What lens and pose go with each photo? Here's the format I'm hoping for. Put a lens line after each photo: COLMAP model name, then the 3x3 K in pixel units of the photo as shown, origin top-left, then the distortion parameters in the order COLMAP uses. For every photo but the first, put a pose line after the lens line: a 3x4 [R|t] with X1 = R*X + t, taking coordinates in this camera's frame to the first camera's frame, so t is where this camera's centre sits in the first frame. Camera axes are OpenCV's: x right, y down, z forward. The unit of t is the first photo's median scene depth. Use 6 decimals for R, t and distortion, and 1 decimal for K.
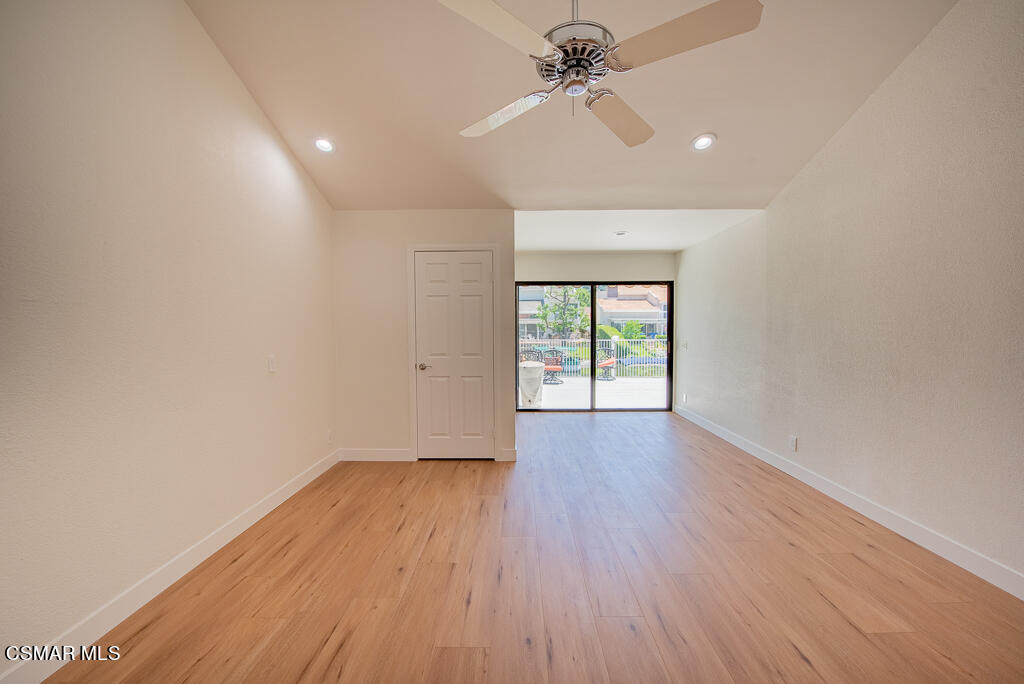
lens RADIAL K [[394.8, 0, 512.0], [0, 394.8, 342.0], [0, 0, 1]] dist [0.000288, 0.000035]
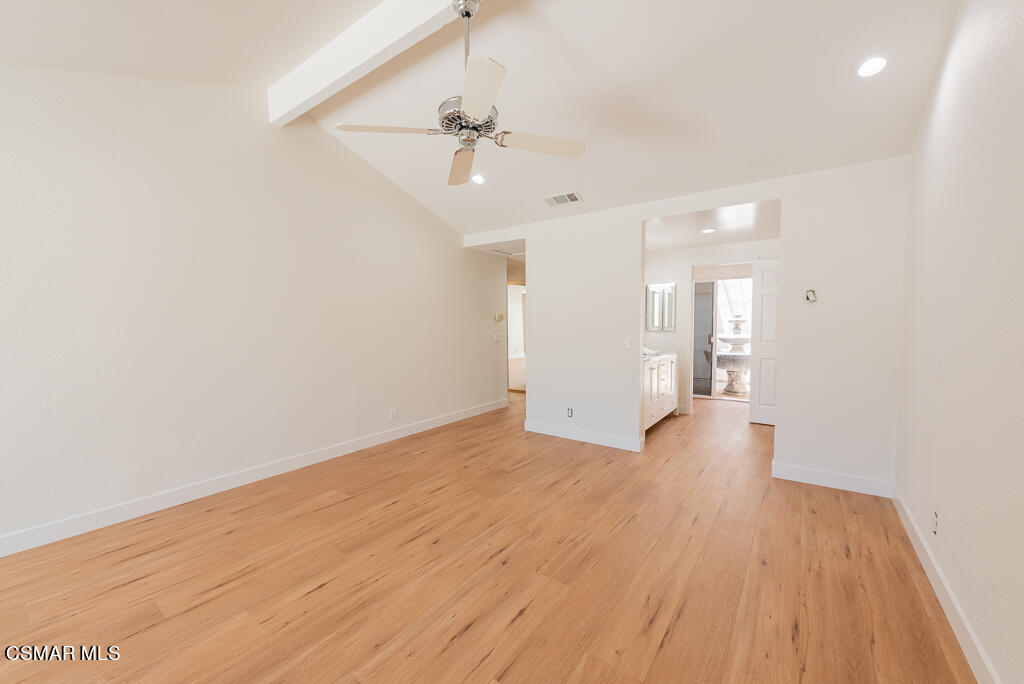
lens RADIAL K [[394.8, 0, 512.0], [0, 394.8, 342.0], [0, 0, 1]] dist [0.000288, 0.000035]
pose [[-0.808677, -0.015465, 0.588049, -0.536878], [0.033404, 0.996834, 0.072153, -0.043144], [-0.587304, 0.077992, -0.805600, 1.454741]]
